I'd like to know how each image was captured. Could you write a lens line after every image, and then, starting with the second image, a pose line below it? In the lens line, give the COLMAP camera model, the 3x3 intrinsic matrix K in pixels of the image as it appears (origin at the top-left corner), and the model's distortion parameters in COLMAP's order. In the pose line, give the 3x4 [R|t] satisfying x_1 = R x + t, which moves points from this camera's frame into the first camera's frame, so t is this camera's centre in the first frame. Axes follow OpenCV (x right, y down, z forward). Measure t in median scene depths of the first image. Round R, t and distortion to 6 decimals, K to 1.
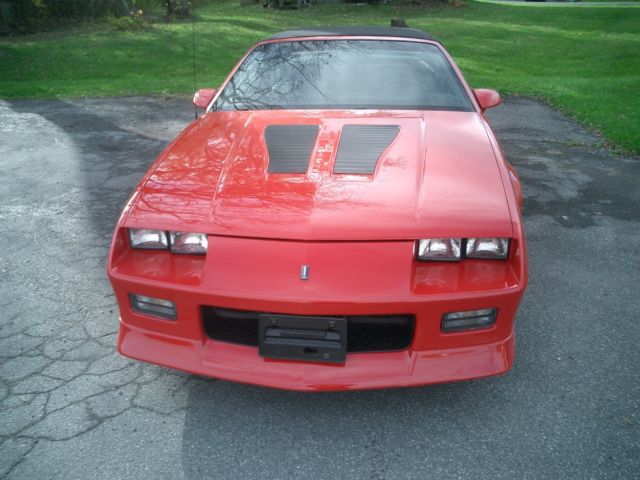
lens RADIAL K [[651.8, 0, 317.8], [0, 651.8, 217.2], [0, 0, 1]] dist [-0.240735, 0.149900]
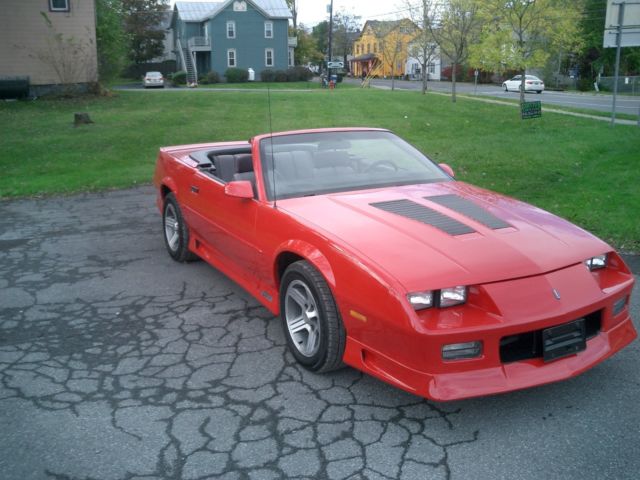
lens RADIAL K [[651.8, 0, 317.8], [0, 651.8, 217.2], [0, 0, 1]] dist [-0.240735, 0.149900]
pose [[0.811425, -0.100970, 0.575669, -1.080381], [0.177981, 0.980871, -0.078829, -0.056579], [-0.556698, 0.166422, 0.813874, 0.131947]]
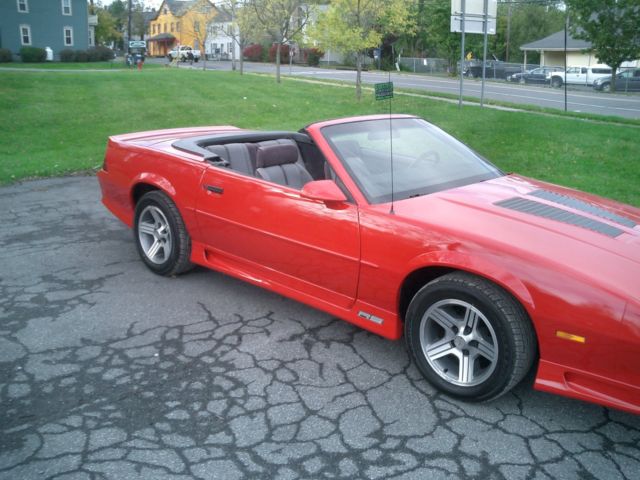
lens RADIAL K [[651.8, 0, 317.8], [0, 651.8, 217.2], [0, 0, 1]] dist [-0.240735, 0.149900]
pose [[0.584416, -0.149419, 0.797578, -1.385655], [0.227312, 0.973693, 0.015852, -0.263969], [-0.778965, 0.172035, 0.603007, 0.785389]]
